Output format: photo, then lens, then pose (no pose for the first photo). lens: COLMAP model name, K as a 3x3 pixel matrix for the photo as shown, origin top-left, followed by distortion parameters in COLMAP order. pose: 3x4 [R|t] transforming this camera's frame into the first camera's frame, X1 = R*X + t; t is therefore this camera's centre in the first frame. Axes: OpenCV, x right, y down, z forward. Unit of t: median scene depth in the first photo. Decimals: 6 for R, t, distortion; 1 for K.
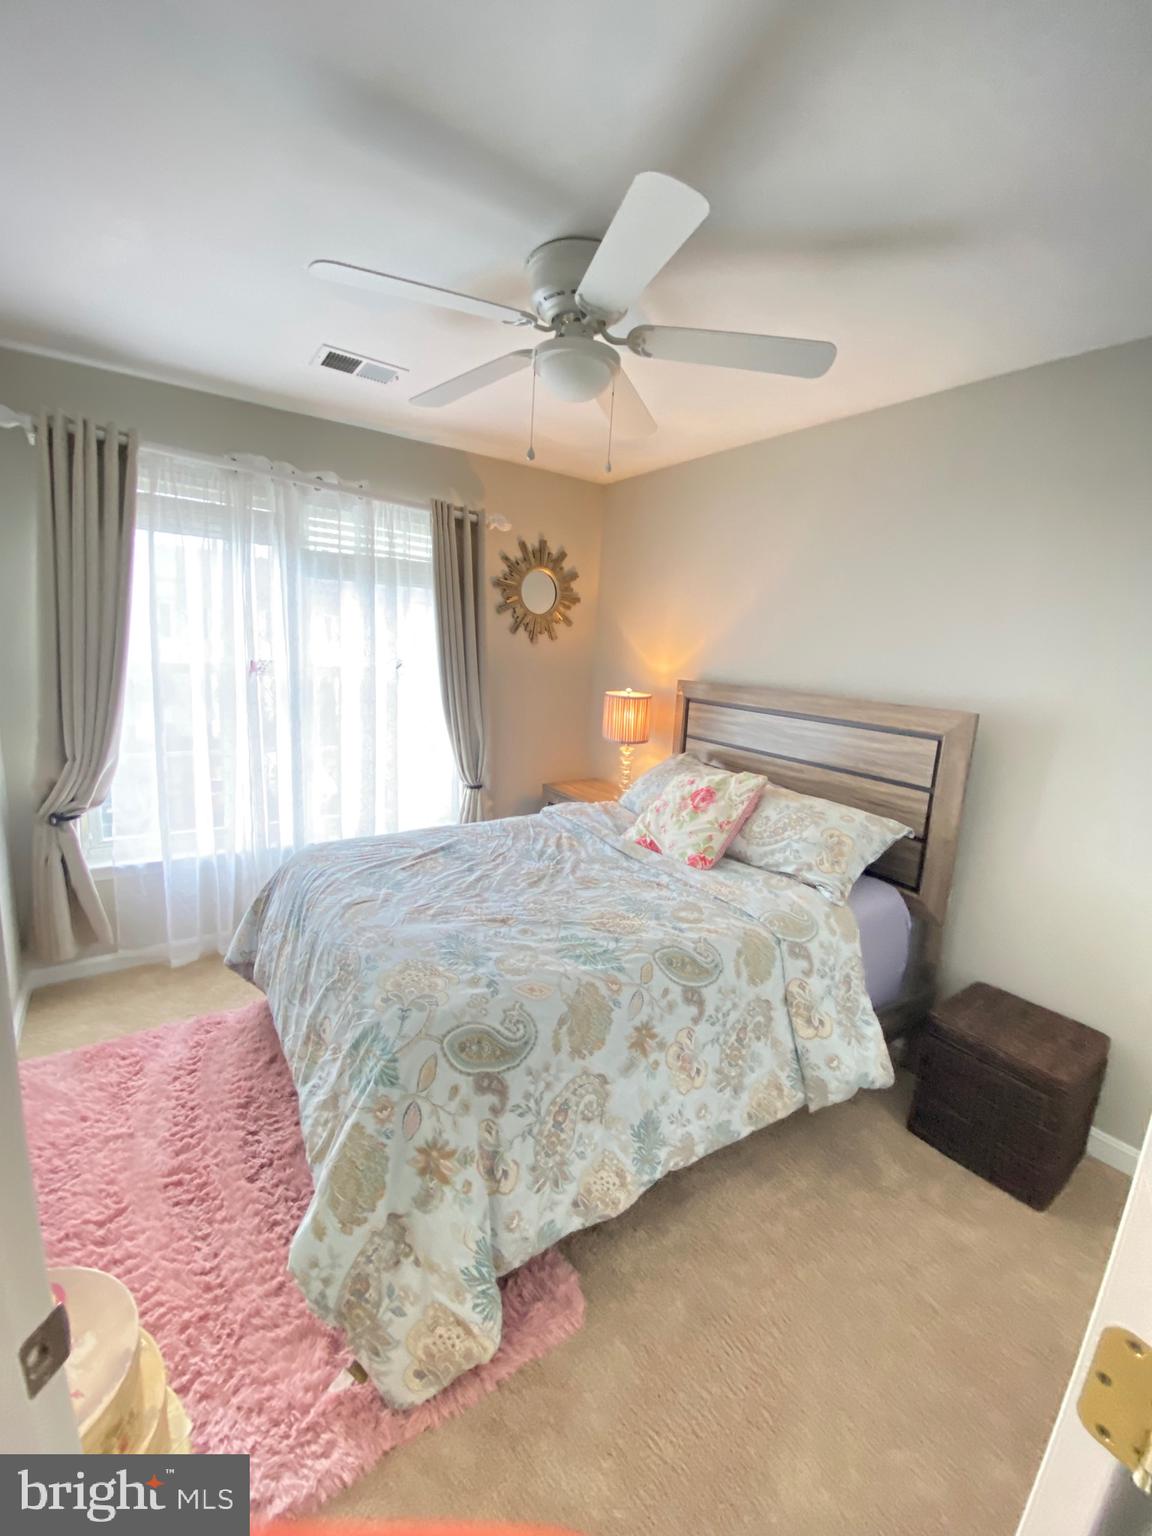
lens RADIAL K [[622.2, 0, 576.0], [0, 622.2, 768.0], [0, 0, 1]] dist [0.013067, -0.017137]
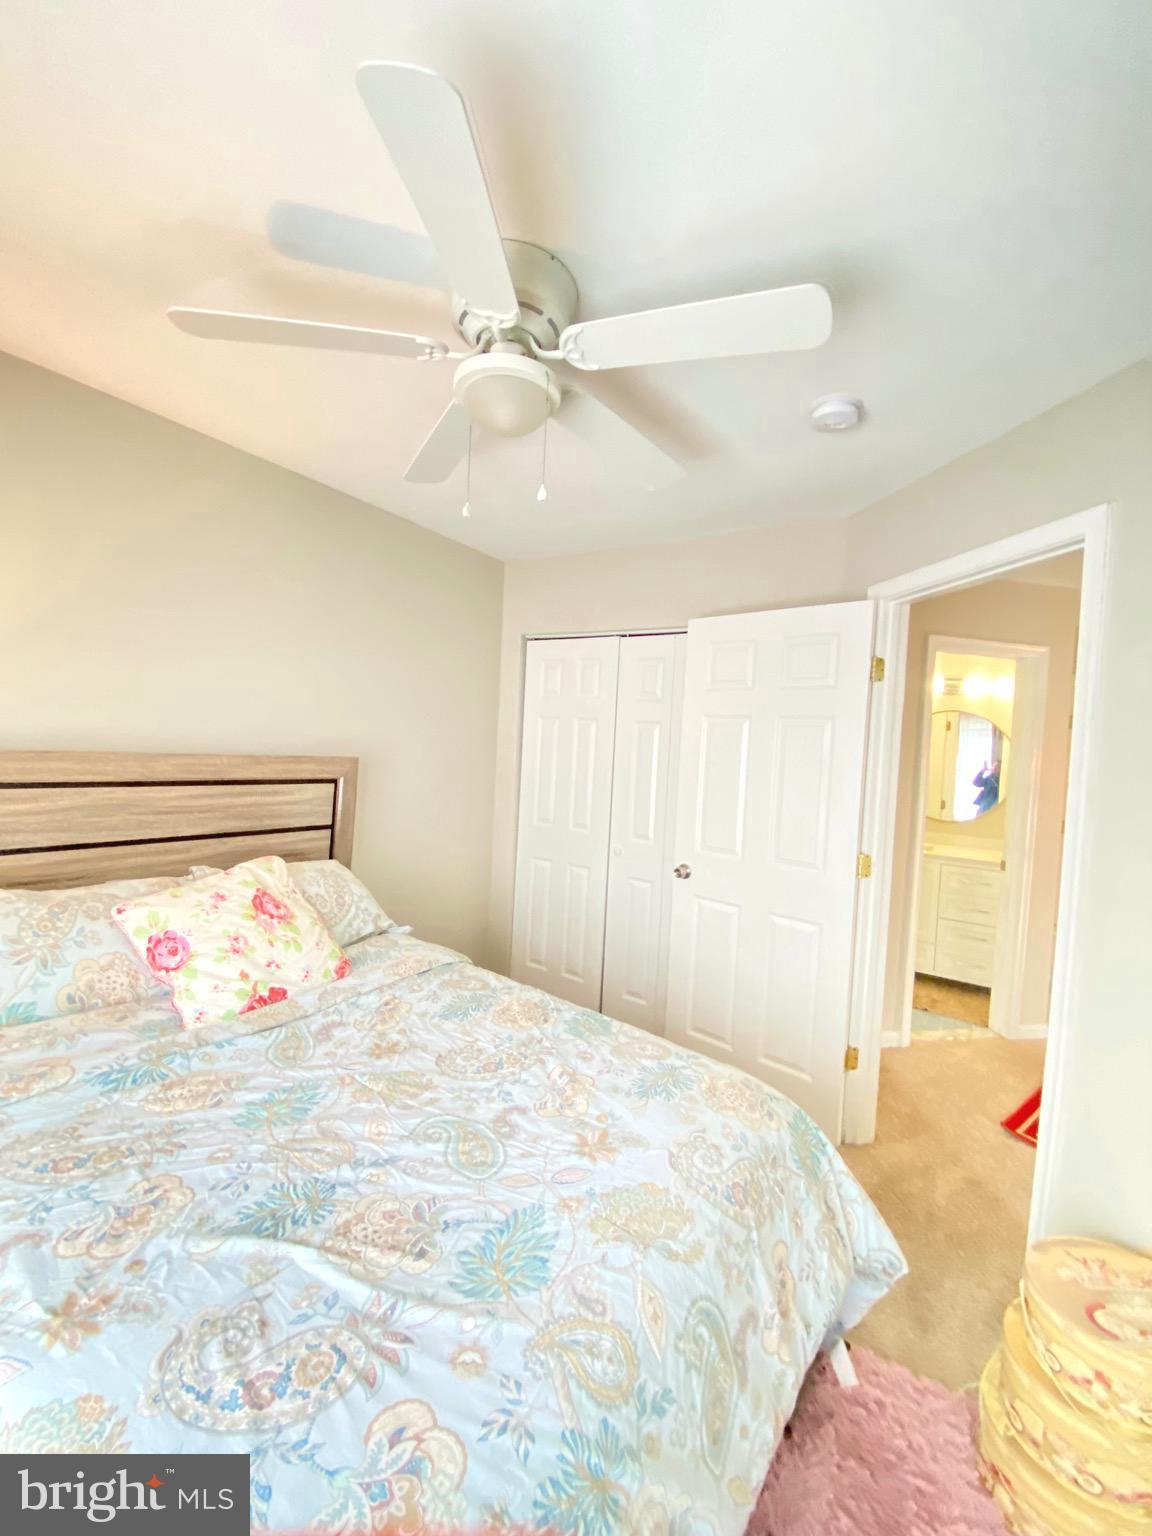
lens RADIAL K [[622.2, 0, 576.0], [0, 622.2, 768.0], [0, 0, 1]] dist [0.013067, -0.017137]
pose [[-0.371172, -0.124844, 0.920133, -0.656181], [0.087592, 0.981794, 0.168544, -0.227403], [-0.924424, 0.143155, -0.353479, 0.976753]]
